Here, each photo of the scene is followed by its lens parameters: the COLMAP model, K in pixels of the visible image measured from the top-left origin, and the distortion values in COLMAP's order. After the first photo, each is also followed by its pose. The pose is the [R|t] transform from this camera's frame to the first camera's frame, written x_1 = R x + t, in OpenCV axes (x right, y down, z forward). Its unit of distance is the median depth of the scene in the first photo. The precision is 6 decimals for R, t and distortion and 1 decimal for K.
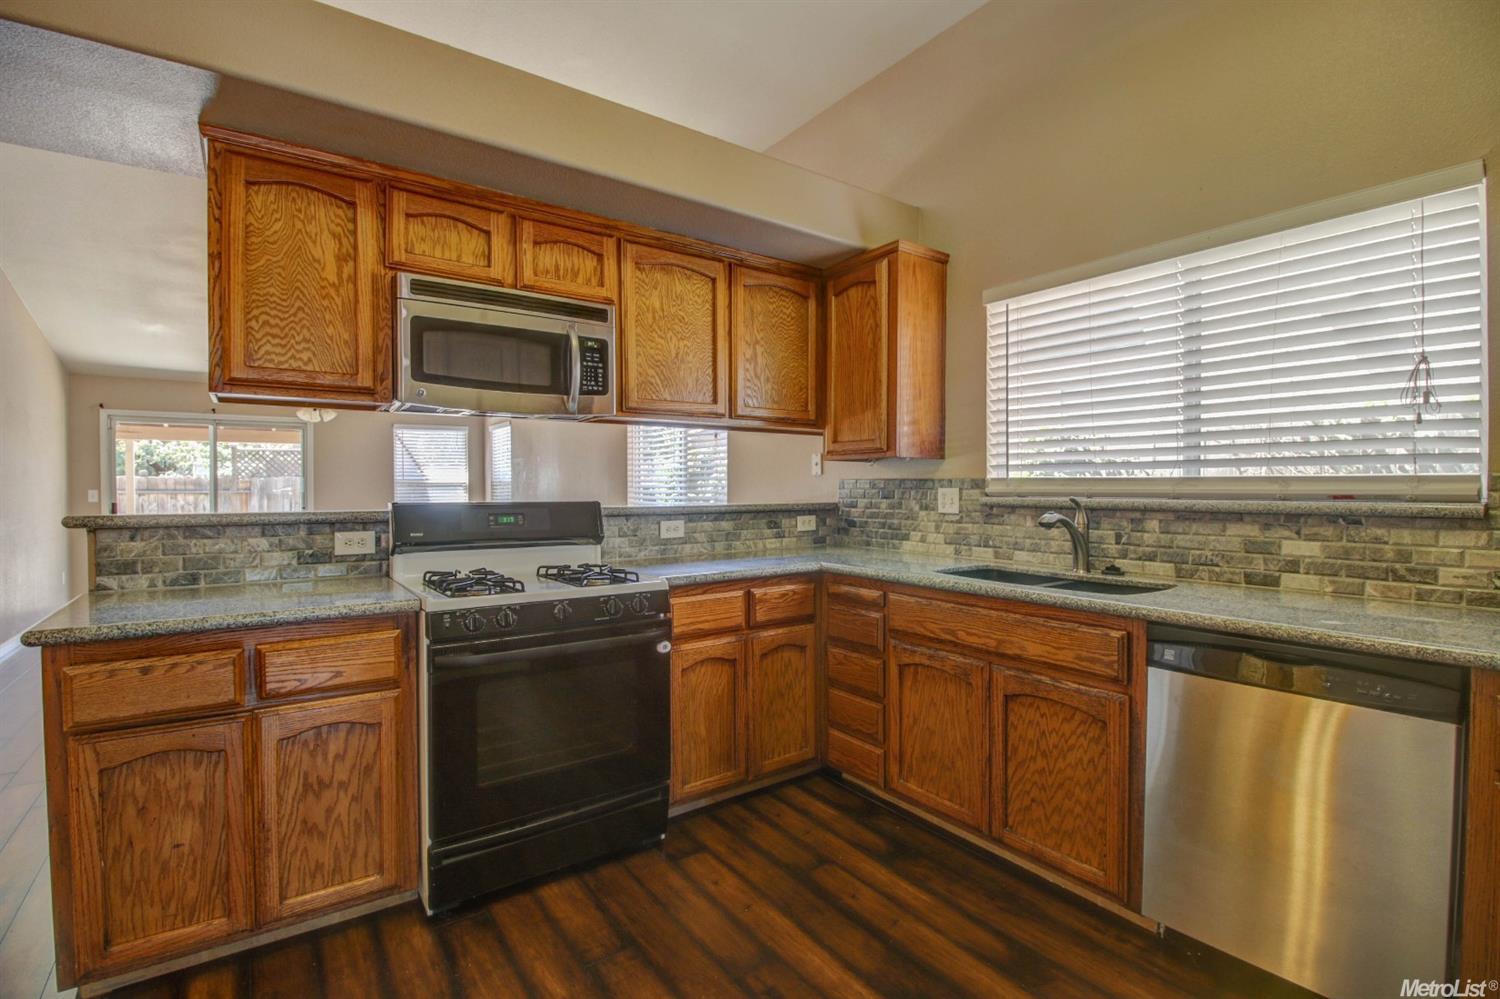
lens RADIAL K [[691.4, 0, 750.0], [0, 691.4, 499.5], [0, 0, 1]] dist [-0.008838, -0.000727]
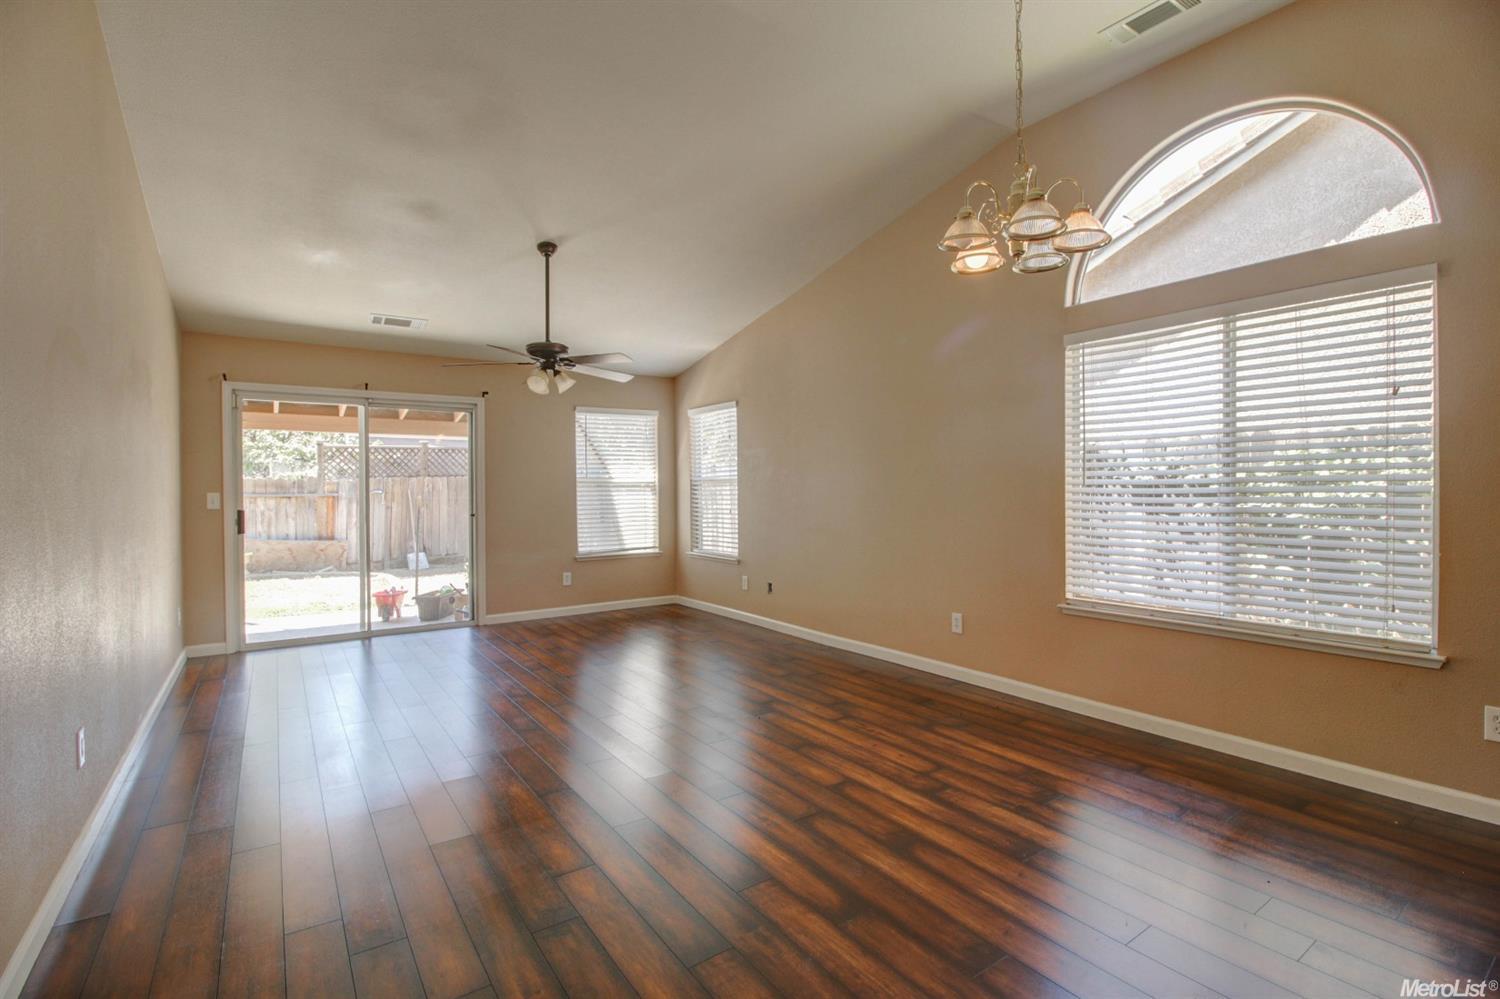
lens RADIAL K [[691.4, 0, 750.0], [0, 691.4, 499.5], [0, 0, 1]] dist [-0.008838, -0.000727]
pose [[0.999926, -0.003277, -0.011725, -1.139424], [0.003234, 0.999988, -0.003635, -0.005755], [0.011737, 0.003597, 0.999925, 0.832409]]
